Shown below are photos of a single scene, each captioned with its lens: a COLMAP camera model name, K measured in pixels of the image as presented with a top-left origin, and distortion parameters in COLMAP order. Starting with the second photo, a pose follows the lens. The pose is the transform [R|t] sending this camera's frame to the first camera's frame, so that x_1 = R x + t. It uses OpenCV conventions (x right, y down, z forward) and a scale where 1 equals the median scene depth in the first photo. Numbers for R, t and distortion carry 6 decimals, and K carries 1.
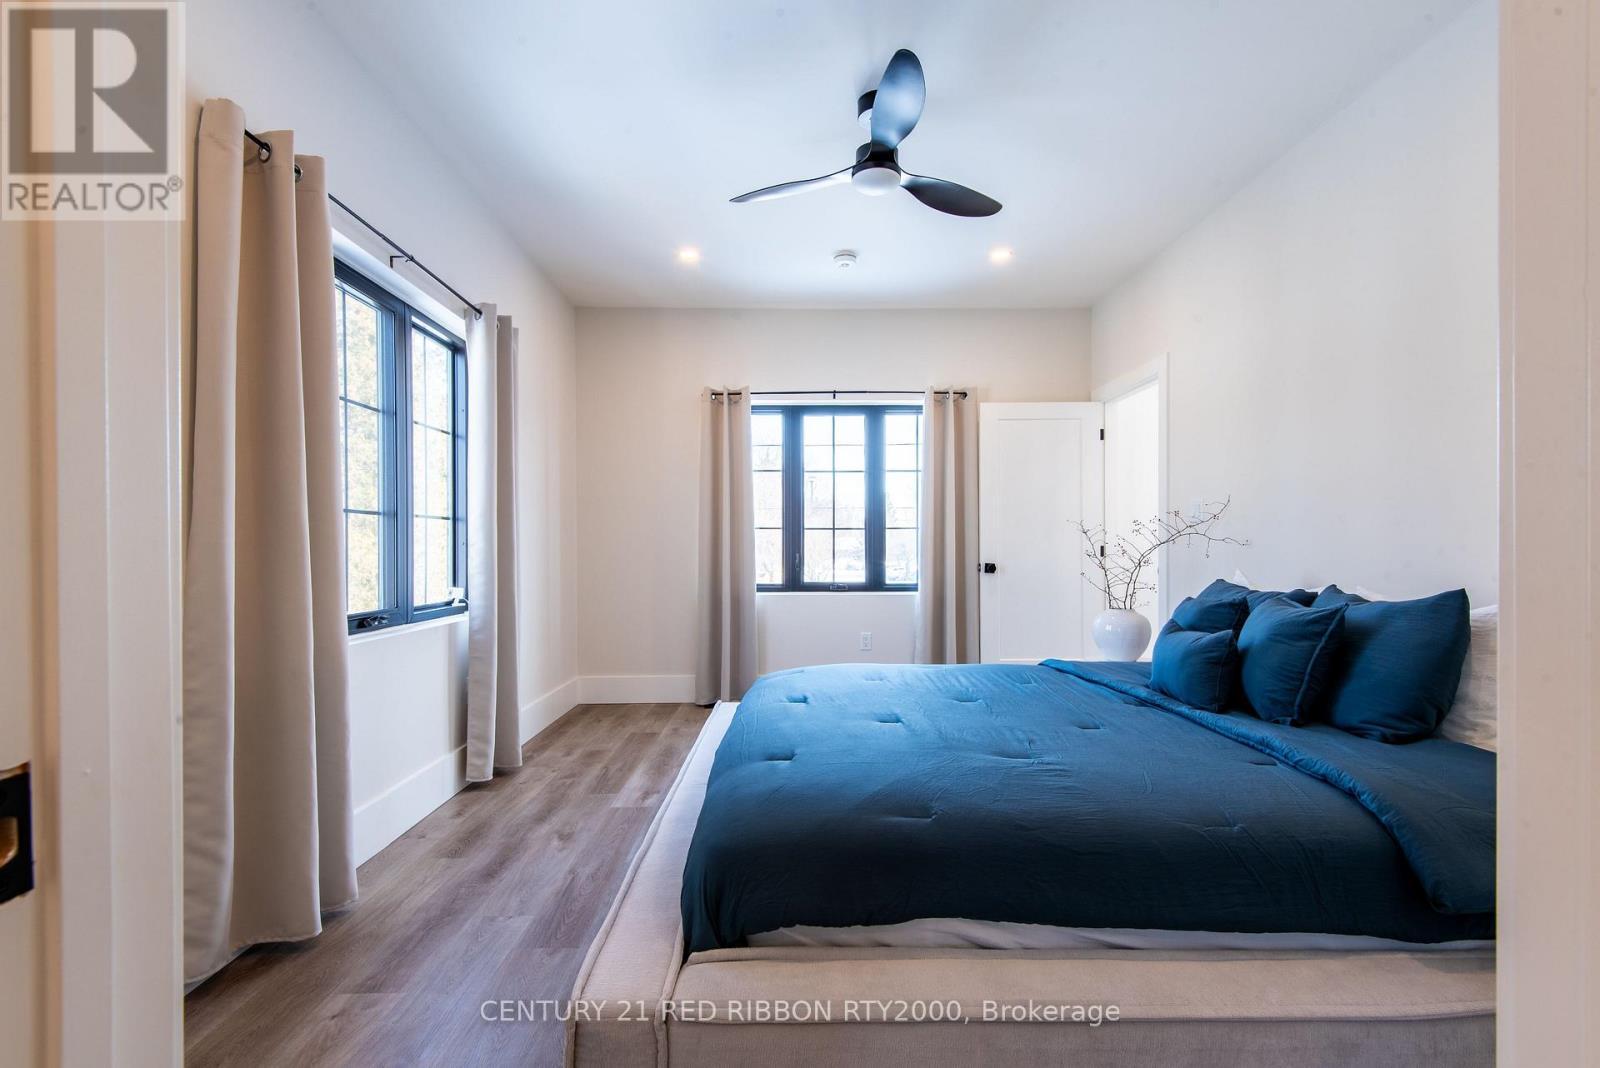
lens RADIAL K [[731.7, 0, 800.2], [0, 731.7, 542.1], [0, 0, 1]] dist [0.015944, -0.001399]
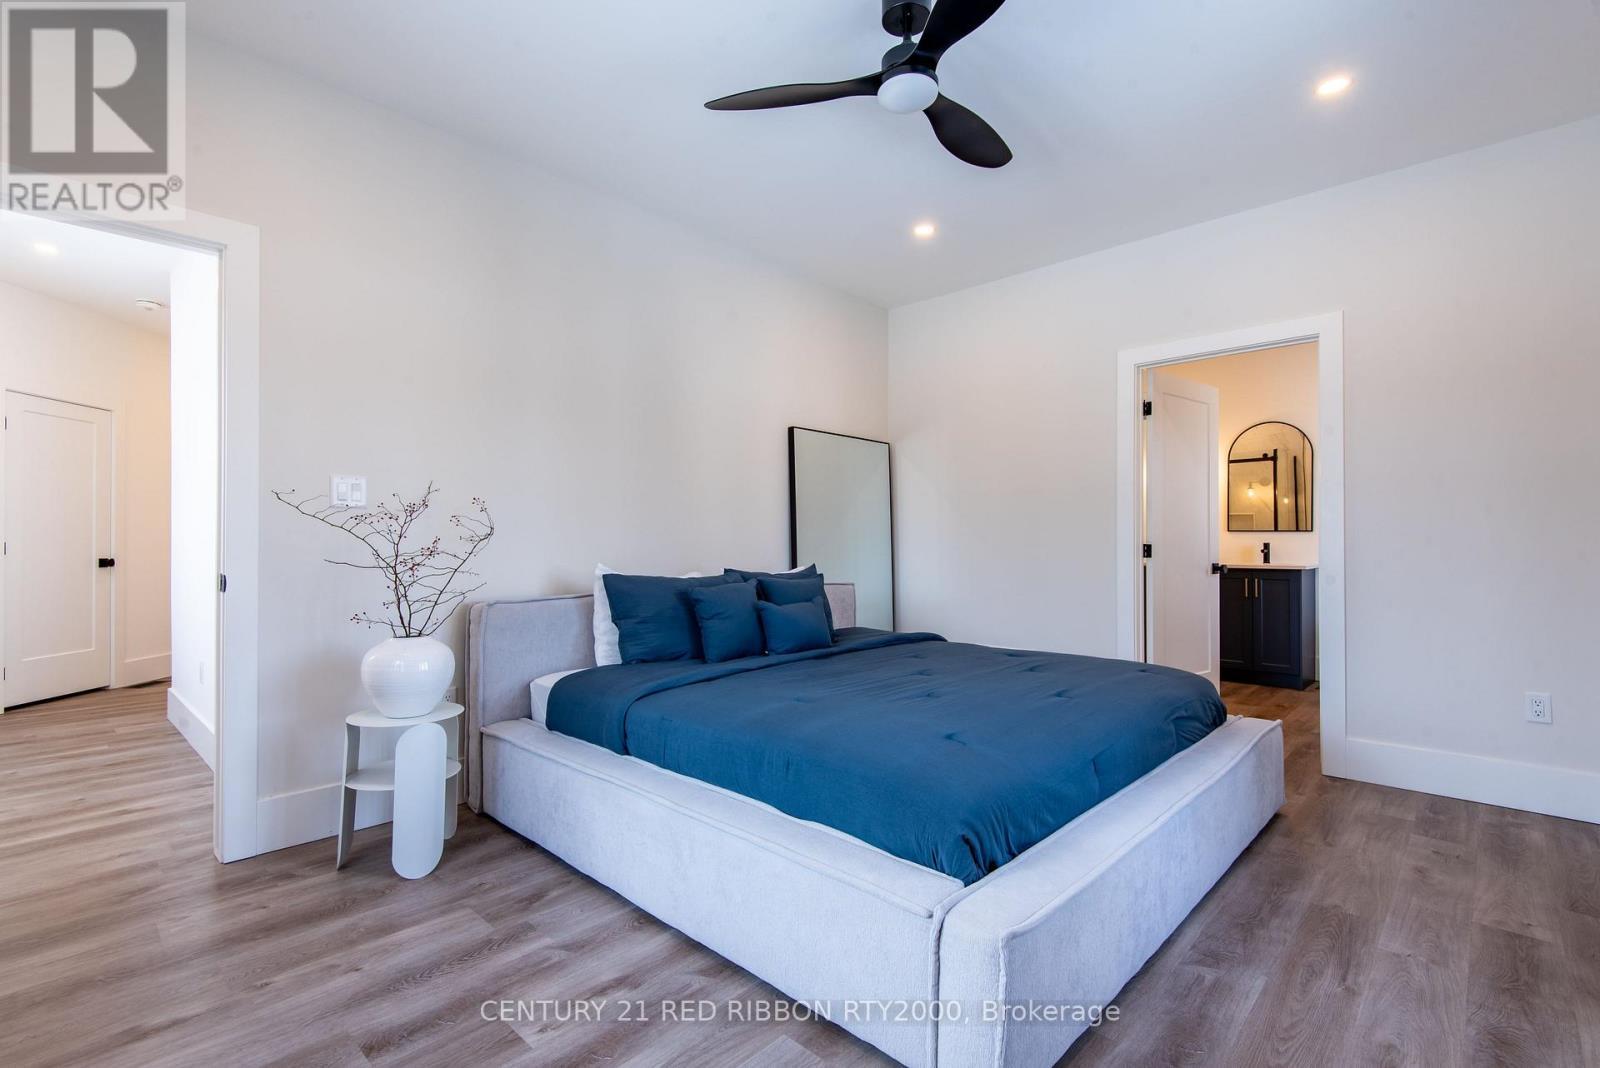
lens RADIAL K [[731.7, 0, 802.8], [0, 731.7, 532.0], [0, 0, 1]] dist [0.015944, -0.001399]
pose [[-0.720091, -0.000468, 0.693879, -0.442761], [-0.003853, 0.999987, -0.003325, -0.005984], [-0.693868, -0.005068, -0.720084, 1.969839]]
